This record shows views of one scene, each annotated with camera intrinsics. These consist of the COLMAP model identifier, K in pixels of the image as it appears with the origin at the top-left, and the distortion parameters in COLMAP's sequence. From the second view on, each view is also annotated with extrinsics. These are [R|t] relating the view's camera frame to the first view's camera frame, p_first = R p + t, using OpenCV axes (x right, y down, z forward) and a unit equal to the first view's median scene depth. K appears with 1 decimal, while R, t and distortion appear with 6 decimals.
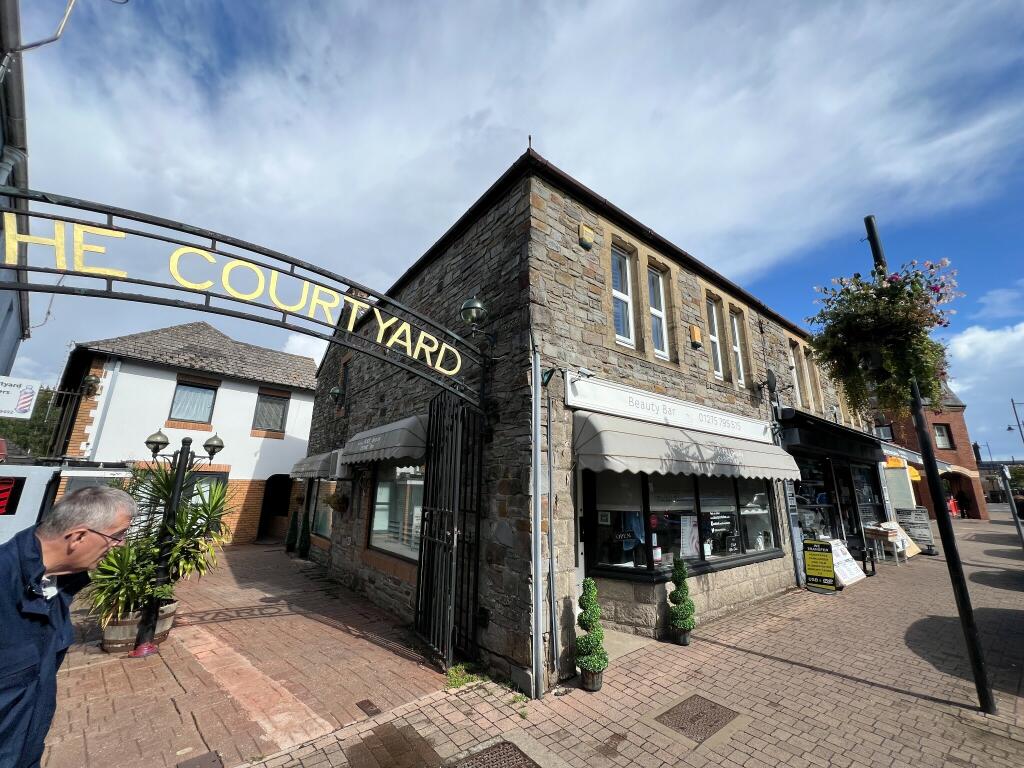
lens RADIAL K [[409.5, 0, 509.4], [0, 409.5, 379.7], [0, 0, 1]] dist [-0.003591, -0.000161]
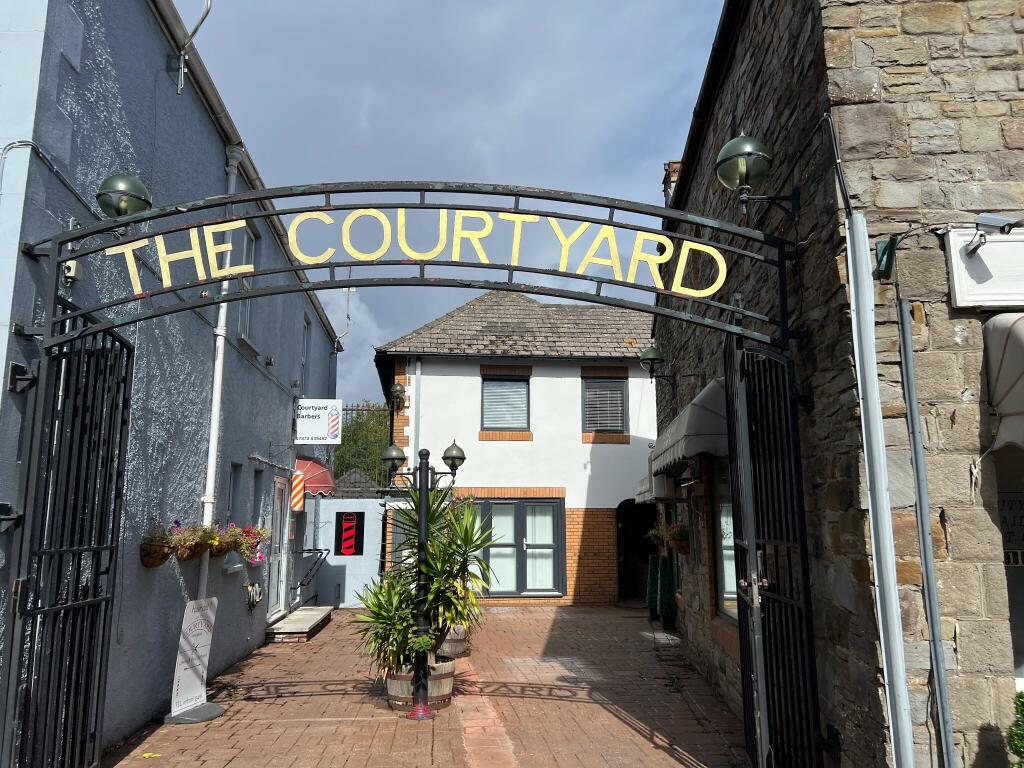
lens RADIAL K [[765.8, 0, 508.4], [0, 765.8, 390.9], [0, 0, 1]] dist [0.067610, -0.081043]
pose [[0.737676, -0.128616, -0.662791, 0.304764], [0.185504, 0.982516, 0.015804, 0.044047], [0.649170, -0.134609, 0.748638, 0.051489]]
